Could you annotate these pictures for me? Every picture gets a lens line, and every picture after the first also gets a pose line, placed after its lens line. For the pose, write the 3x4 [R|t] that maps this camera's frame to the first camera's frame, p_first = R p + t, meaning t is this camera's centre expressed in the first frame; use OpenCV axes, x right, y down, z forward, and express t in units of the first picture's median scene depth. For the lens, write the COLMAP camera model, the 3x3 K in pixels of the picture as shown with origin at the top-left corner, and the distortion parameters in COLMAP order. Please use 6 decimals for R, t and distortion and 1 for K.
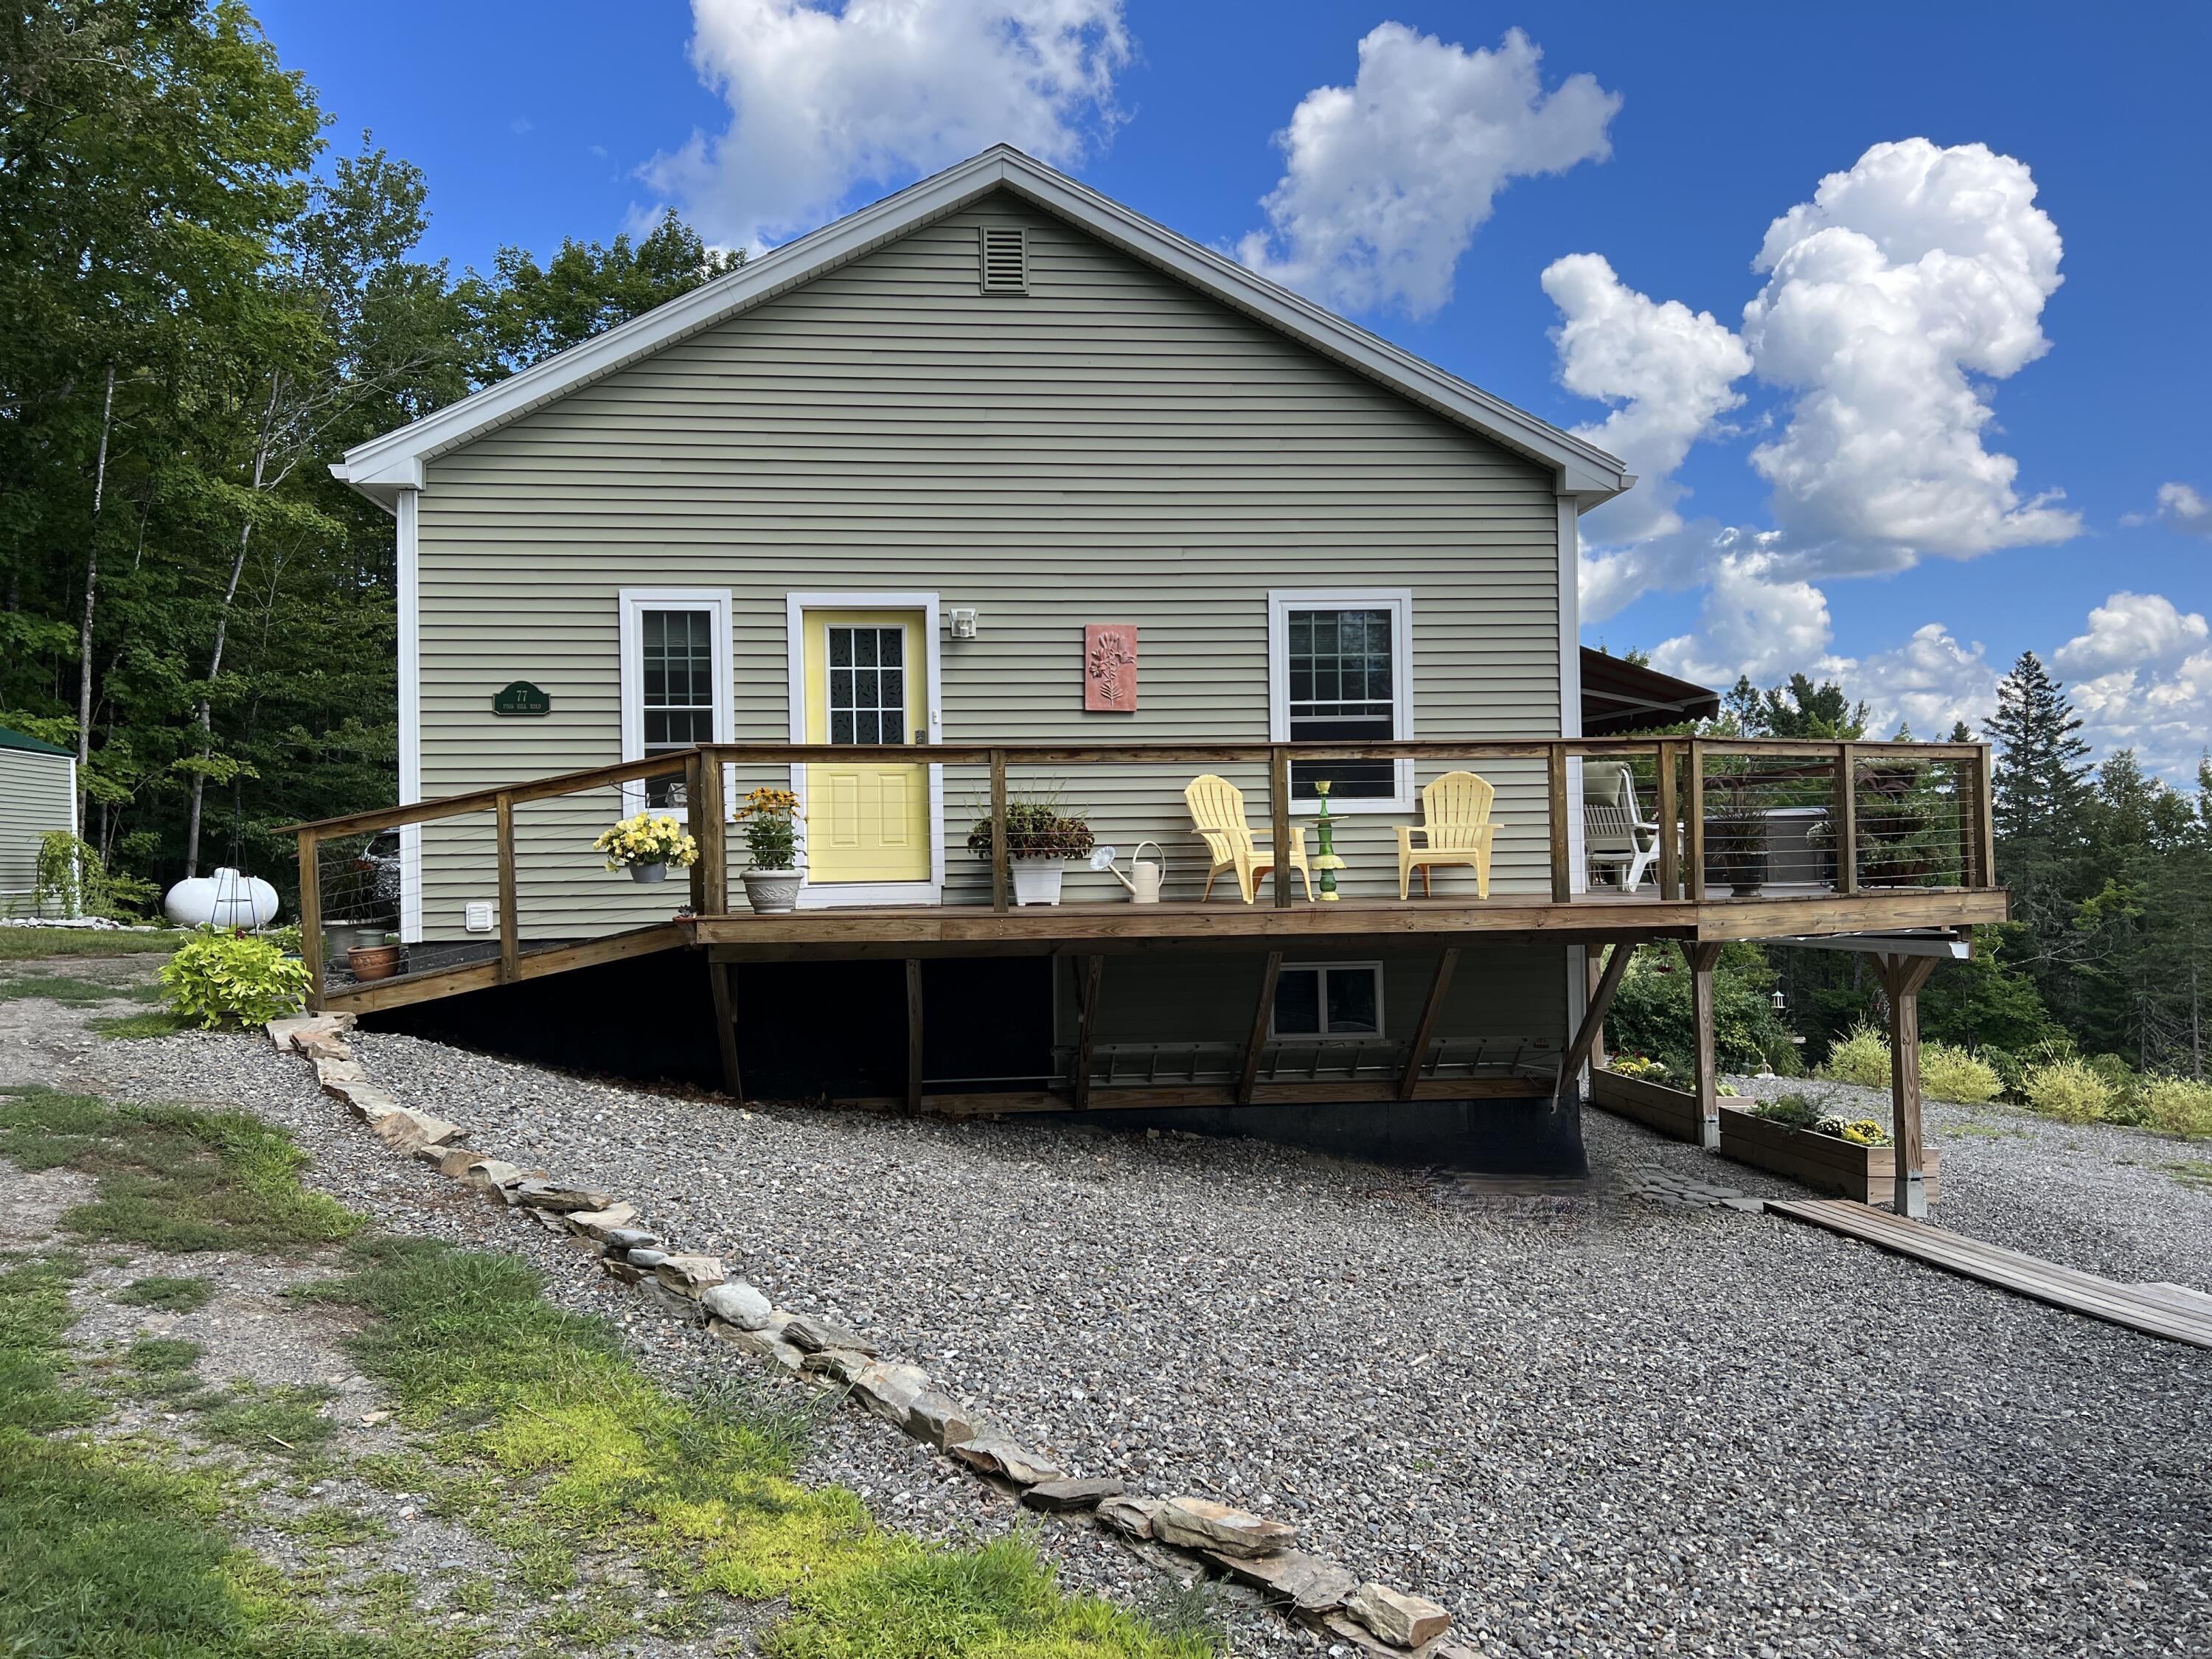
lens RADIAL K [[1685.8, 0, 1061.8], [0, 1685.8, 840.1], [0, 0, 1]] dist [0.065140, -0.027008]
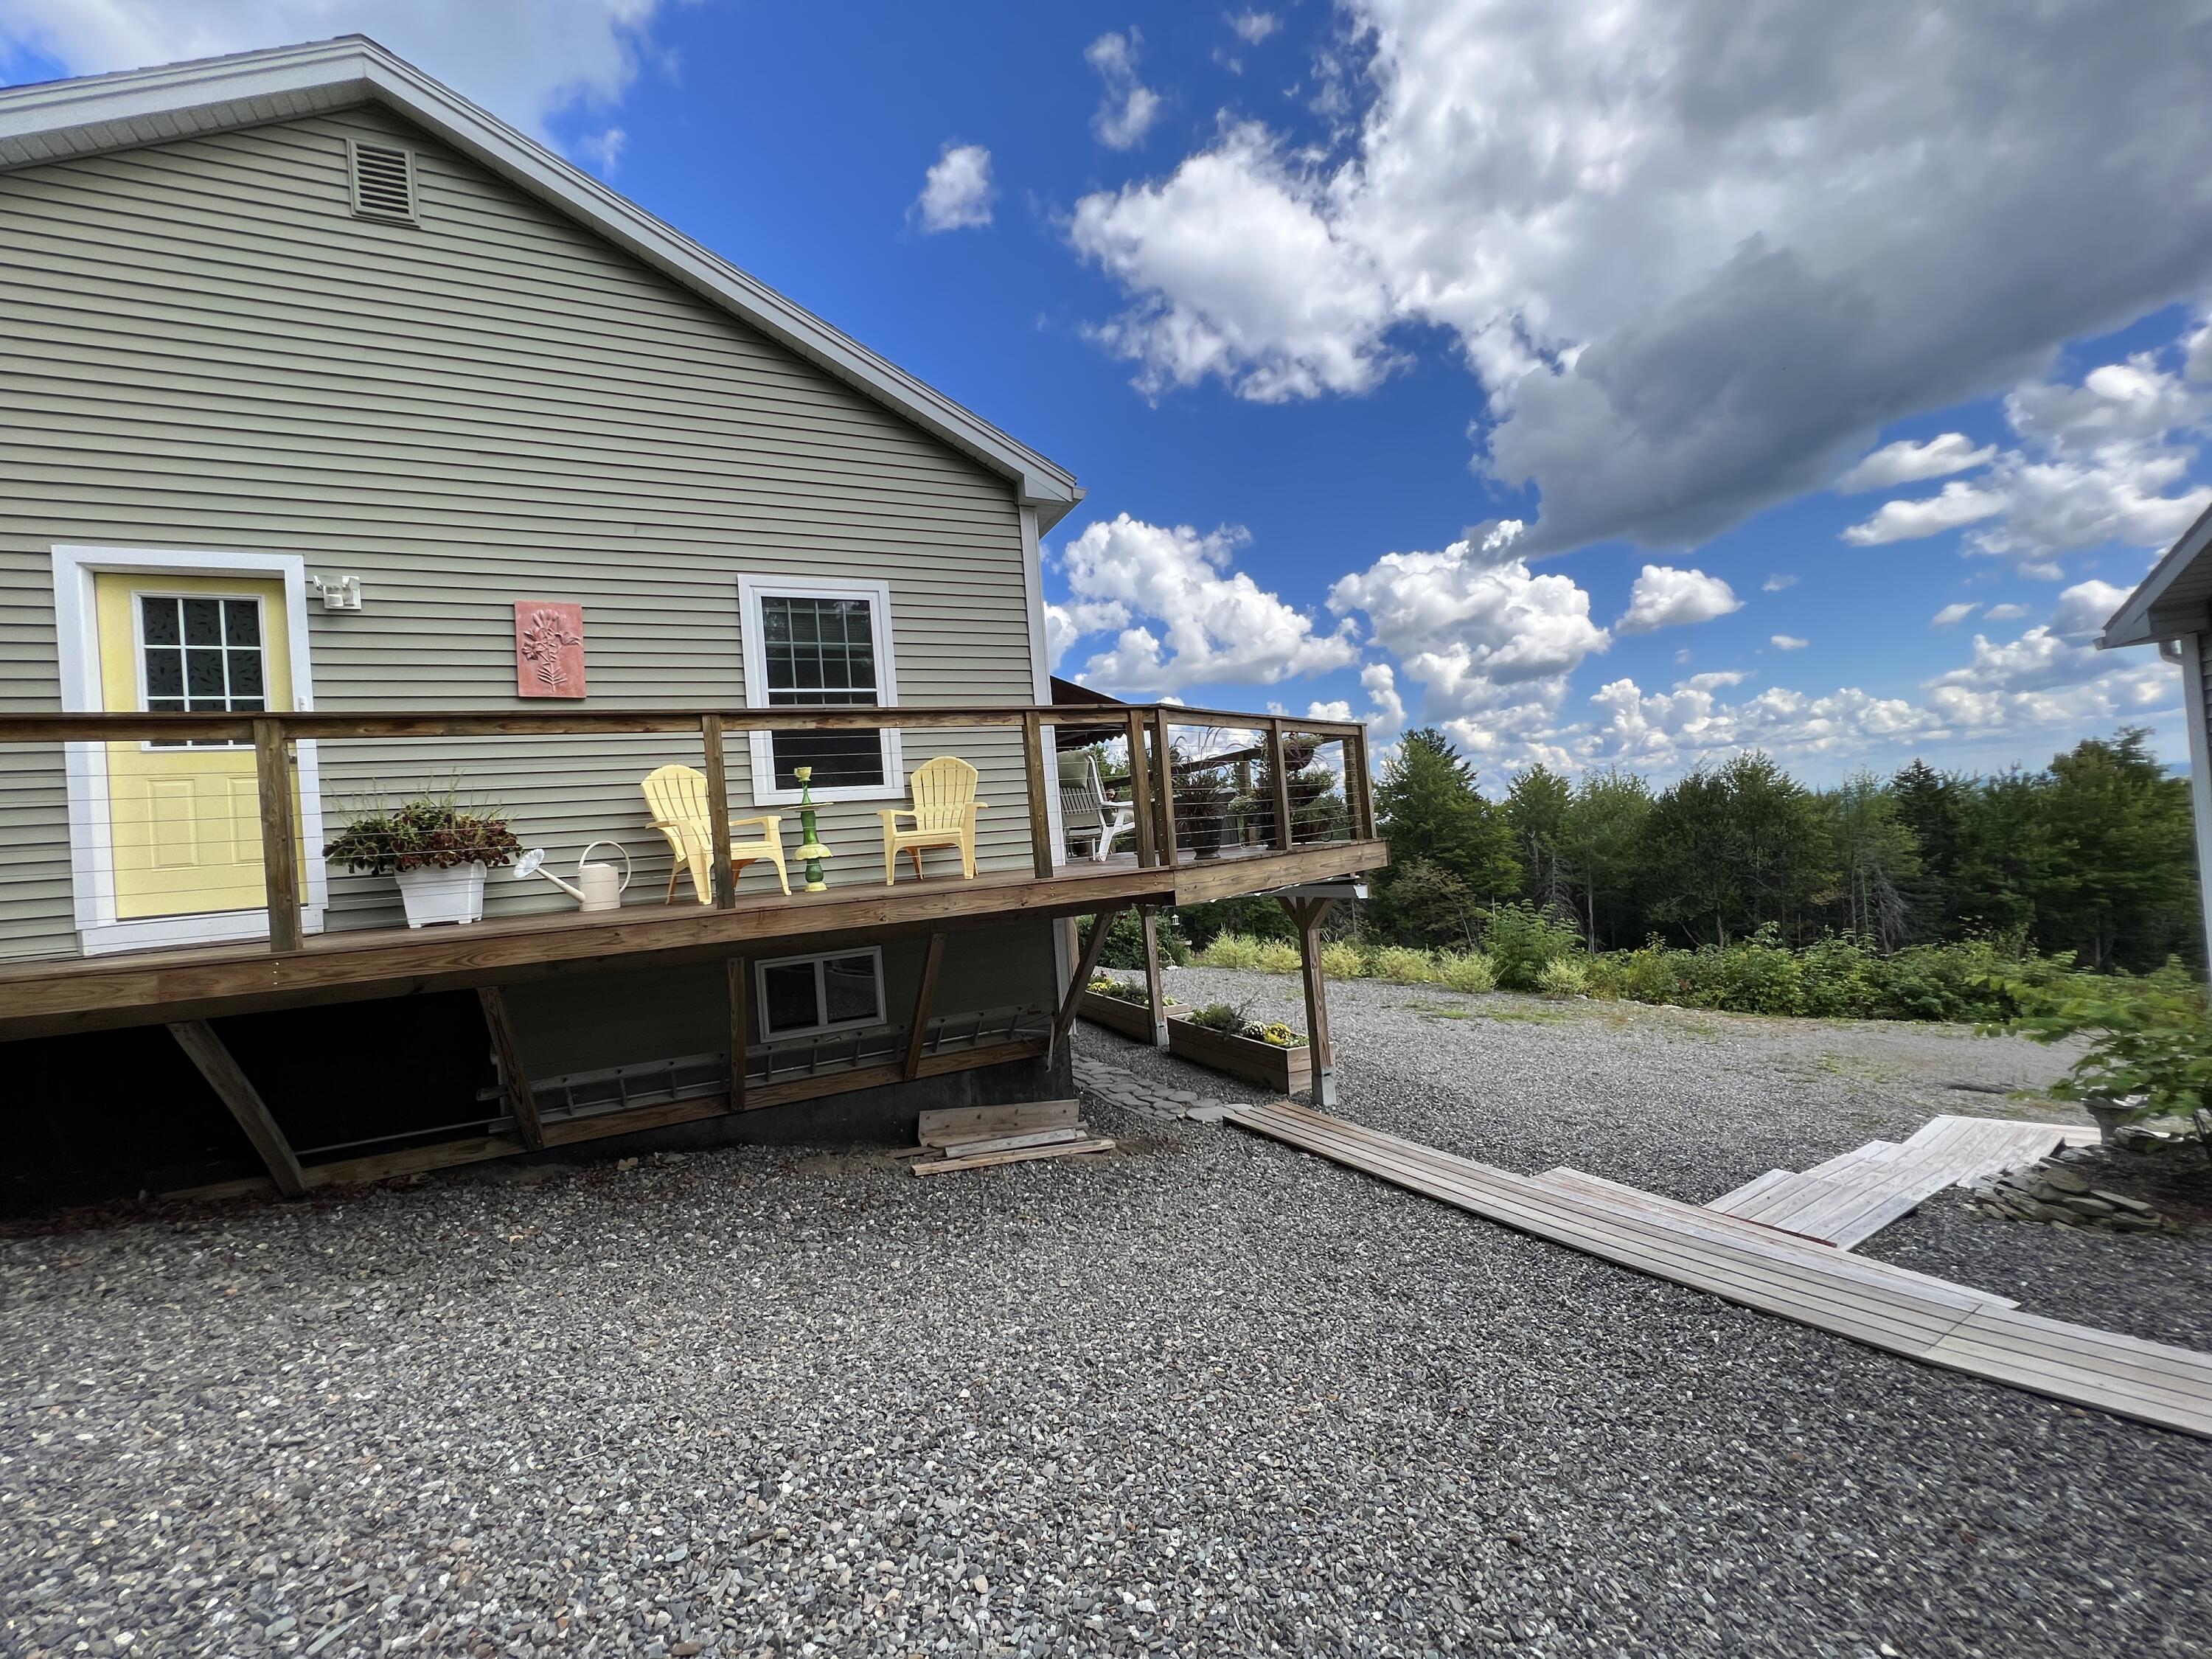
lens RADIAL K [[893.3, 0, 1107.0], [0, 893.3, 840.9], [0, 0, 1]] dist [0.000453, 0.000562]
pose [[0.936558, -0.058147, 0.345656, 0.136683], [0.058418, 0.998246, 0.009642, 0.011764], [-0.345611, 0.011162, 0.938312, 0.455025]]
